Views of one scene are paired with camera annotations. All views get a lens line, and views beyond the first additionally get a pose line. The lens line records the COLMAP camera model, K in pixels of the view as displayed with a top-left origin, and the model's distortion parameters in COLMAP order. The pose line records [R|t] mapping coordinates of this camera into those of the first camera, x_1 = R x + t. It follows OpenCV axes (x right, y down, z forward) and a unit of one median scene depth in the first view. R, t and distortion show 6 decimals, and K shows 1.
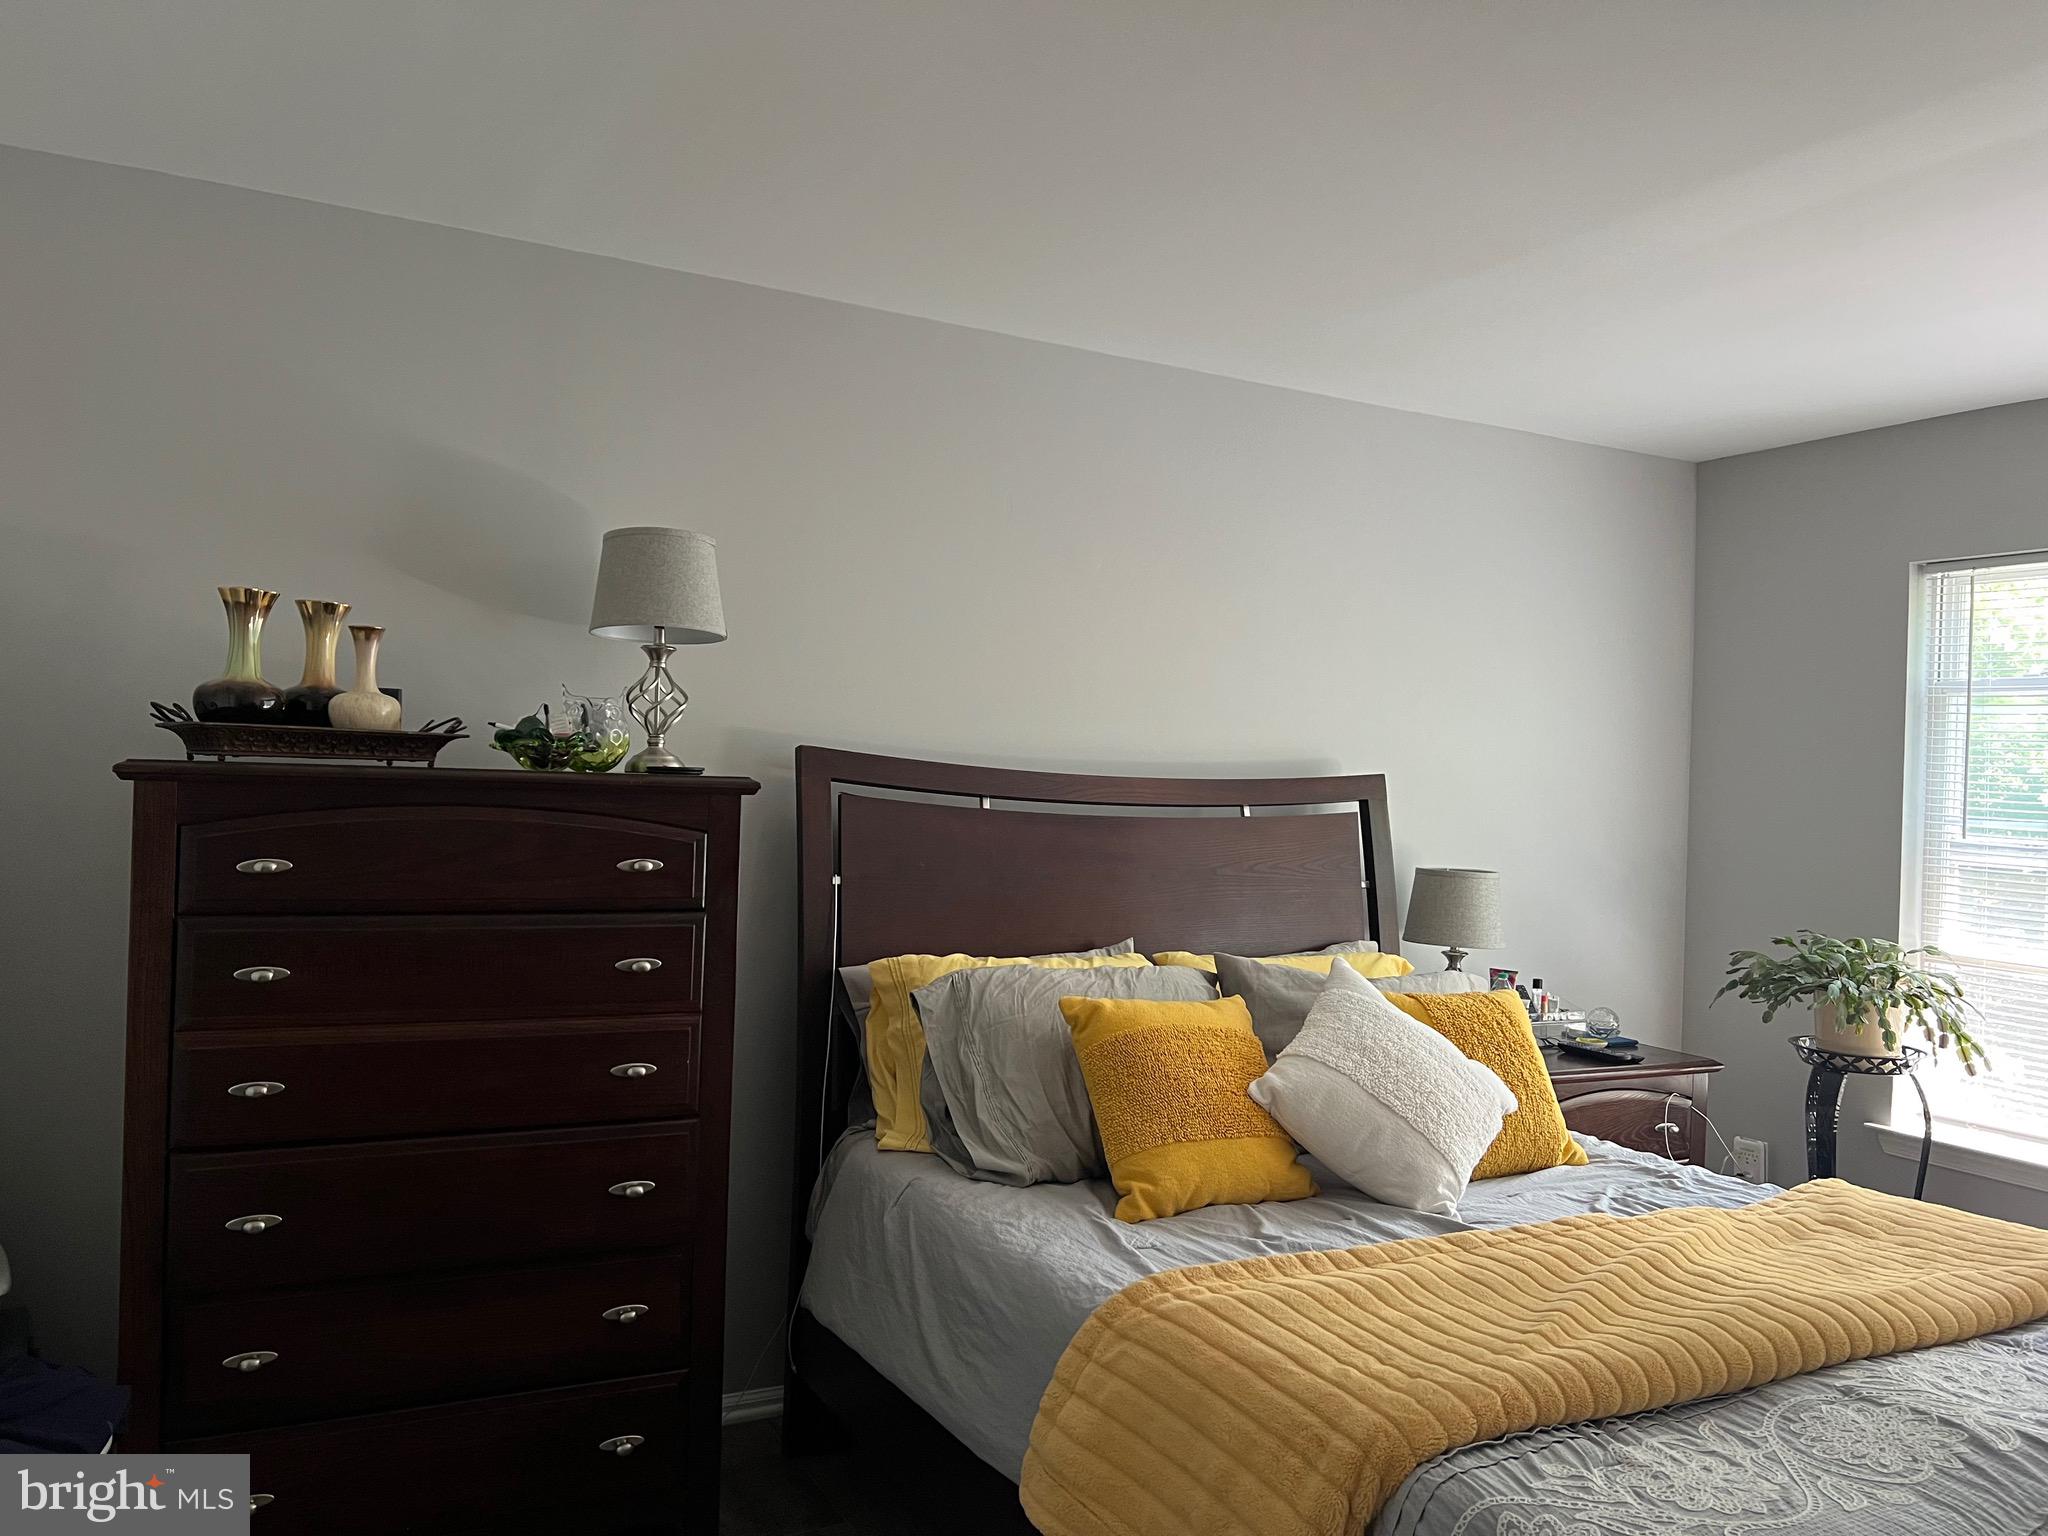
lens RADIAL K [[1545.0, 0, 1028.3], [0, 1545.0, 763.8], [0, 0, 1]] dist [0.045703, -0.089691]
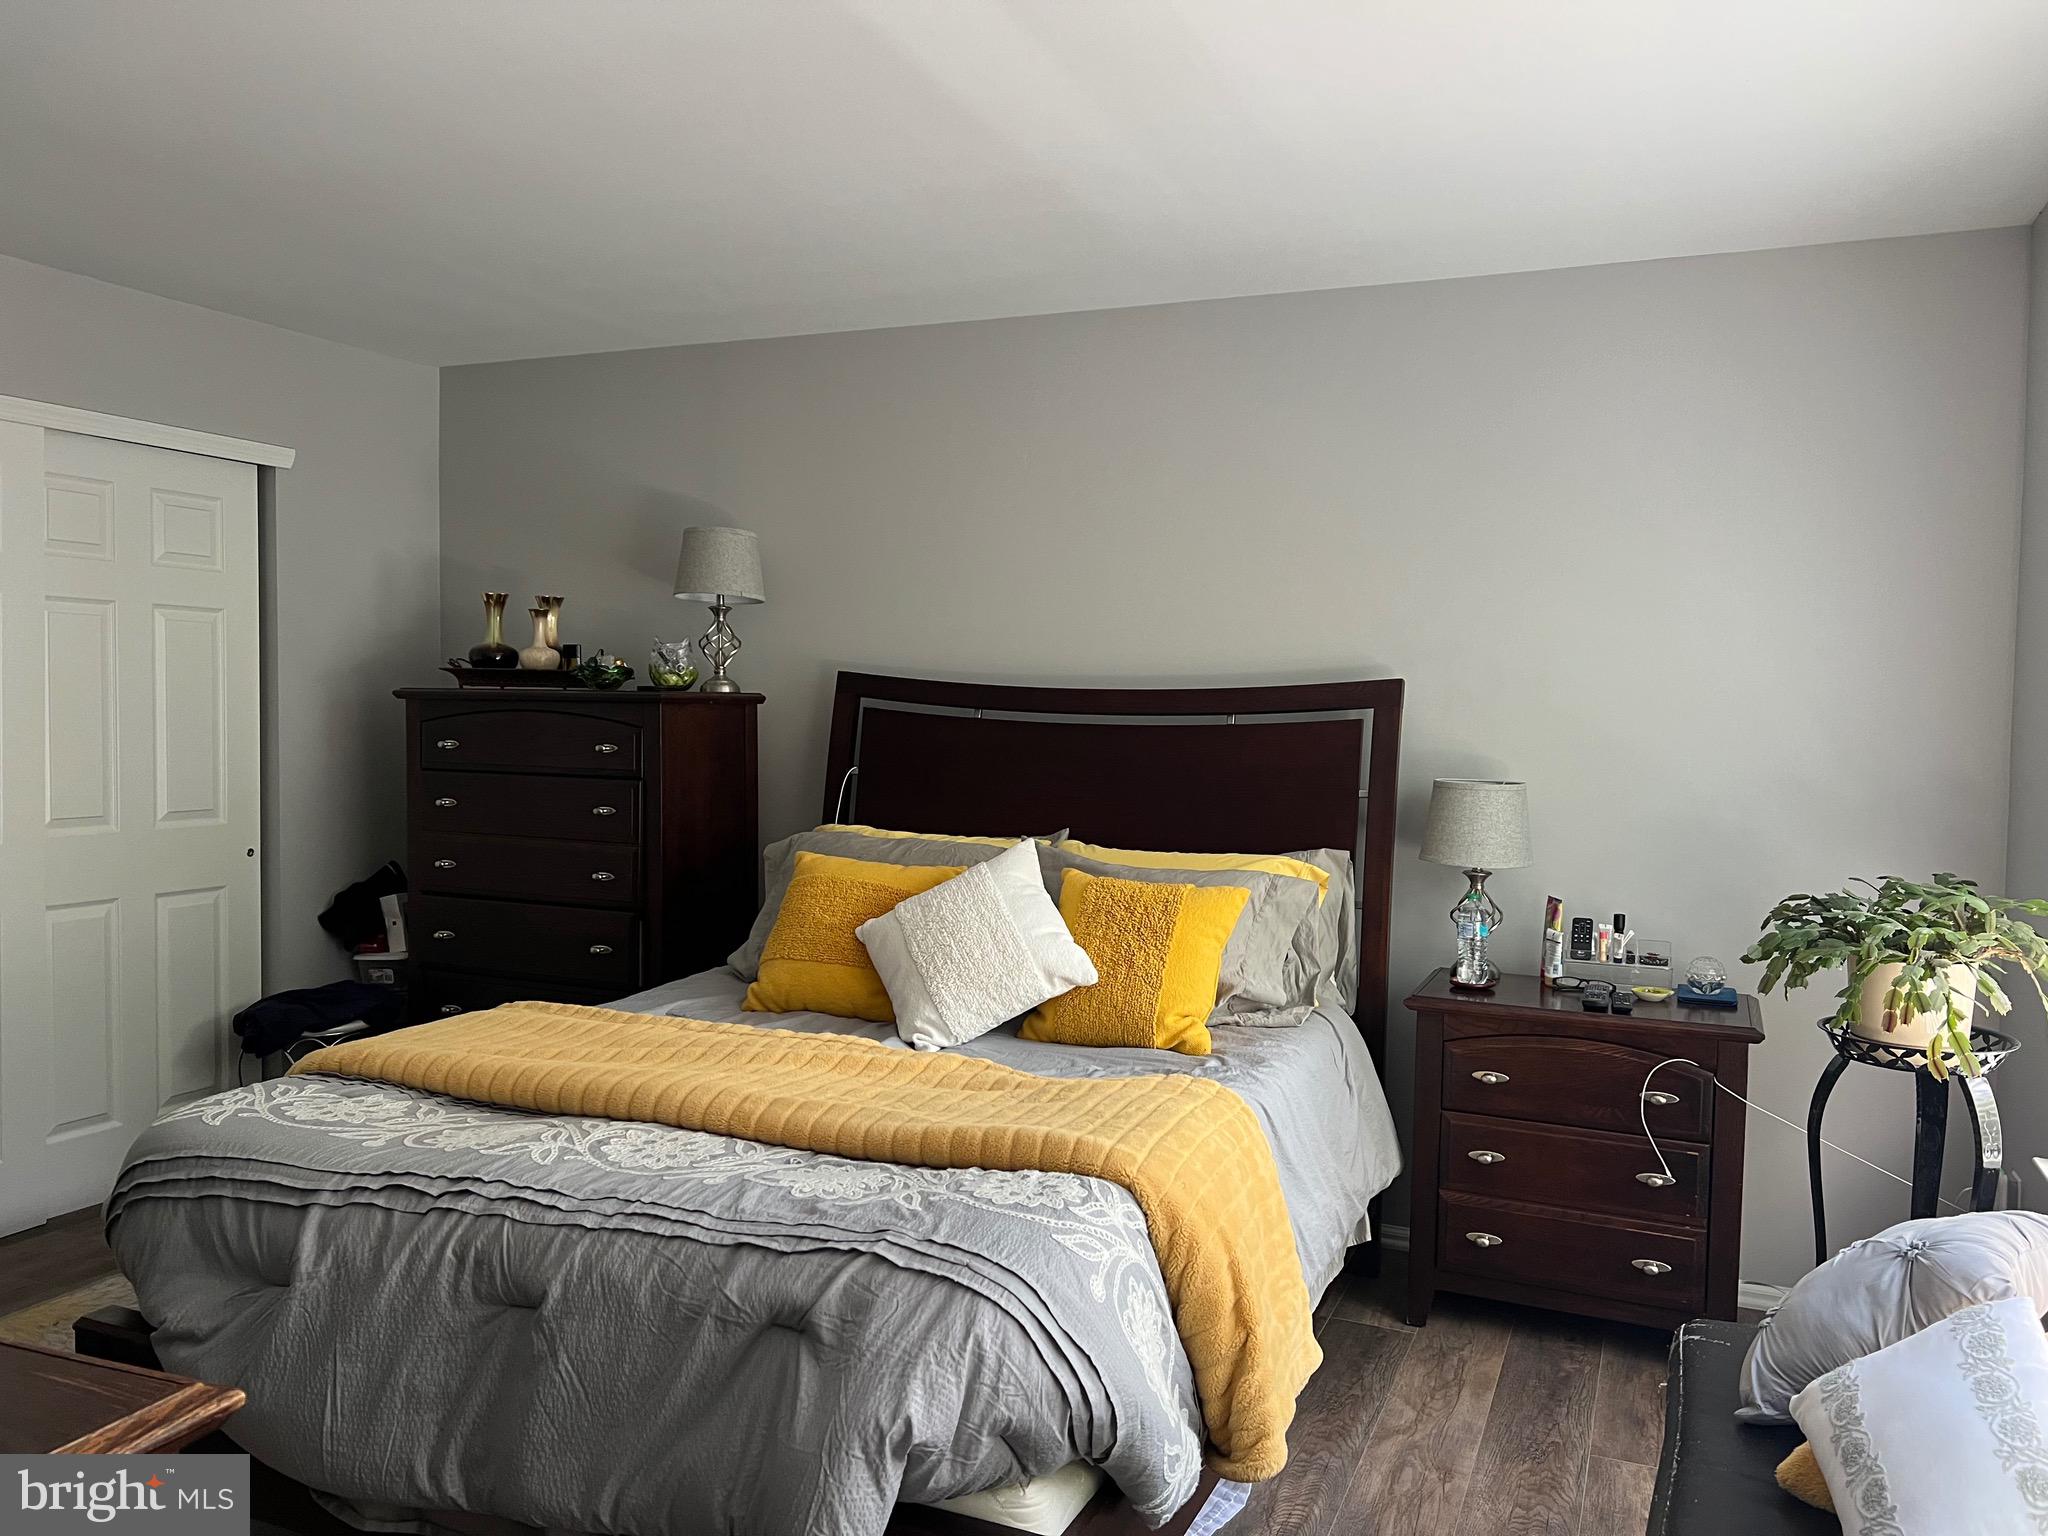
lens RADIAL K [[1545.0, 0, 1021.7], [0, 1545.0, 778.1], [0, 0, 1]] dist [0.045703, -0.089691]
pose [[0.630130, 0.020245, -0.776226, 1.014711], [0.013362, 0.999229, 0.036908, 0.034348], [0.776375, -0.033629, 0.629374, 0.259162]]
